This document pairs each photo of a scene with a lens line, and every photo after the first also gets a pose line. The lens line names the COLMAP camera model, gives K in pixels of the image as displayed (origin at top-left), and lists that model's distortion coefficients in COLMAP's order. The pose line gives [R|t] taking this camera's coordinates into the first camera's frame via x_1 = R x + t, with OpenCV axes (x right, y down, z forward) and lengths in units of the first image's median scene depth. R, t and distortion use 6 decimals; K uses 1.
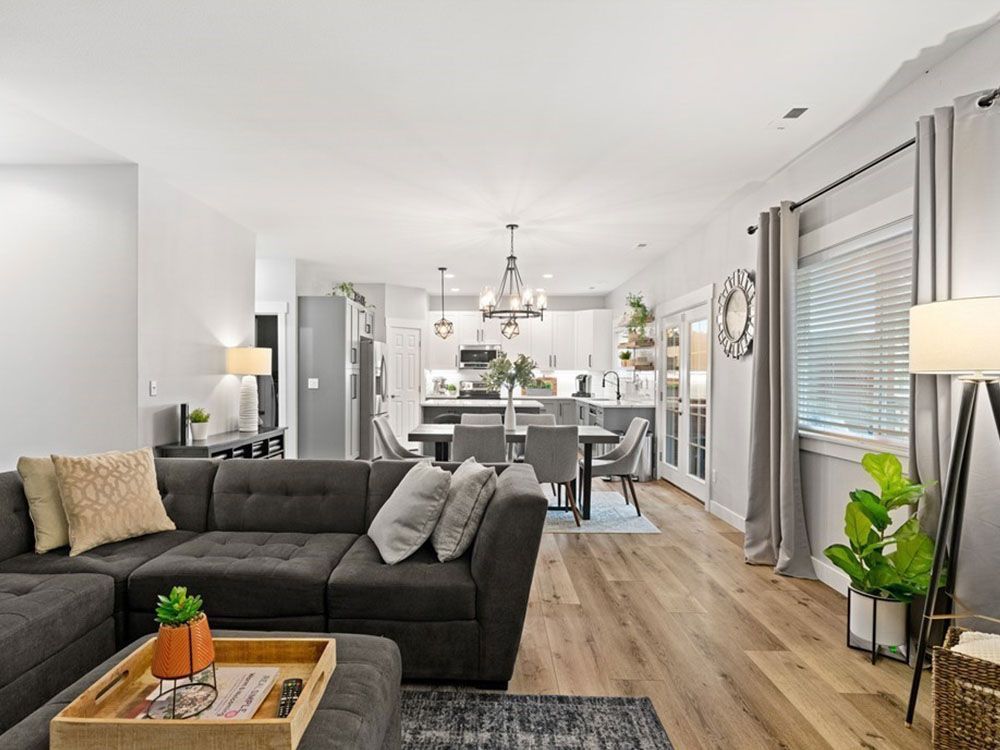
lens RADIAL K [[446.8, 0, 500.0], [0, 446.8, 375.0], [0, 0, 1]] dist [0.000580, -0.000086]
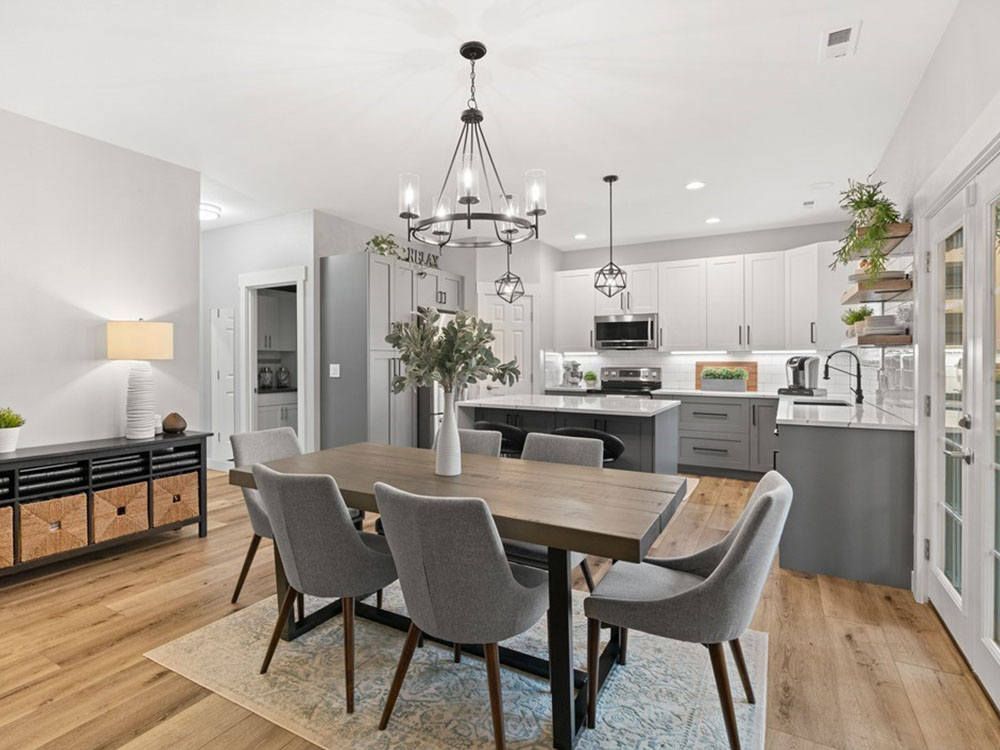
lens RADIAL K [[481.1, 0, 503.7], [0, 481.1, 362.0], [0, 0, 1]] dist [-0.002132, -0.000250]
pose [[0.879513, -0.002657, -0.475867, 0.147144], [0.005473, 0.999975, 0.004532, 0.001057], [0.475843, -0.006591, 0.879506, 0.269031]]
